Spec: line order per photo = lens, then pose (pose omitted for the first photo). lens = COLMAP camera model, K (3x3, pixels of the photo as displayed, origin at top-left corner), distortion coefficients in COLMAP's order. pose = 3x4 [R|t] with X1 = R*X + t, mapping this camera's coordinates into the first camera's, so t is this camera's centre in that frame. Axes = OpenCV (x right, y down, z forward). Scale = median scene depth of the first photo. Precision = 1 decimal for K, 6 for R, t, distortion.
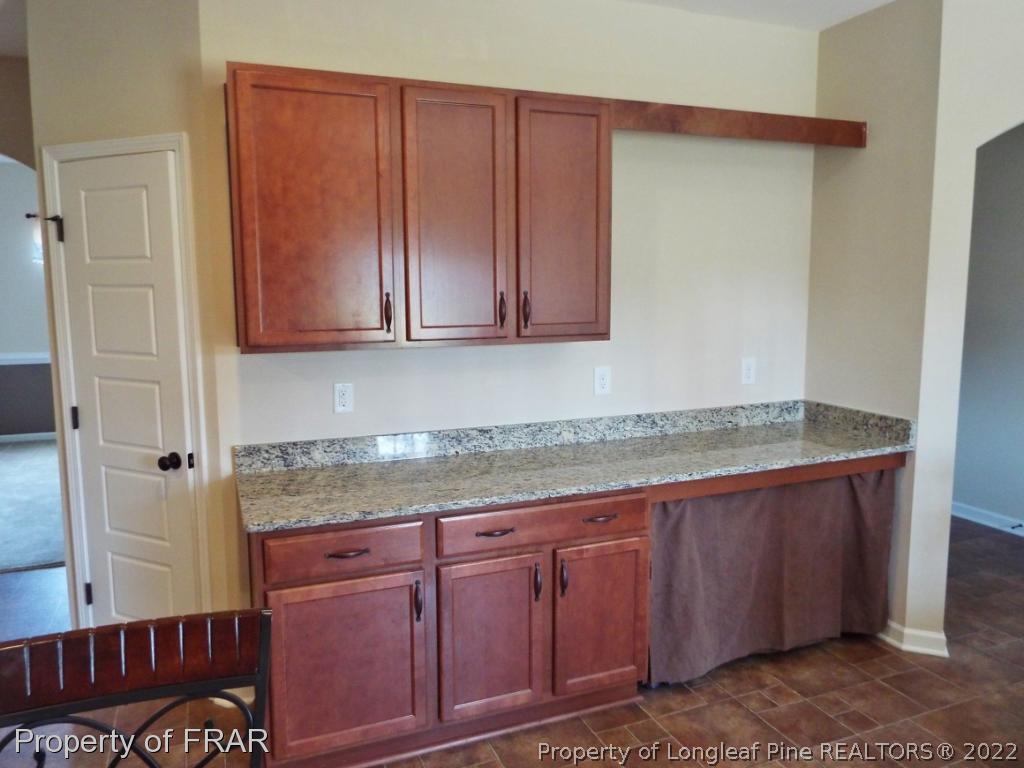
lens RADIAL K [[738.4, 0, 518.8], [0, 738.4, 379.0], [0, 0, 1]] dist [-0.001450, 0.006079]
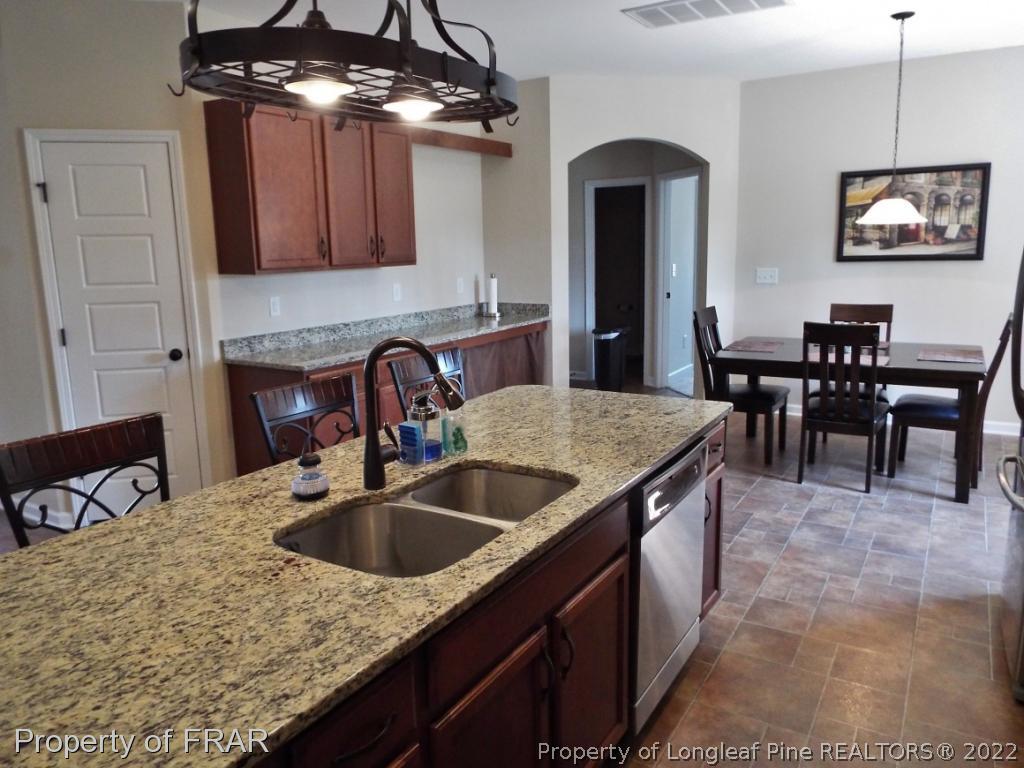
lens RADIAL K [[738.4, 0, 506.9], [0, 738.4, 380.2], [0, 0, 1]] dist [-0.001450, 0.006079]
pose [[0.811589, -0.120312, 0.571707, -0.738946], [0.091881, 0.992673, 0.078468, 0.101138], [-0.576959, -0.011155, 0.816697, -0.553810]]
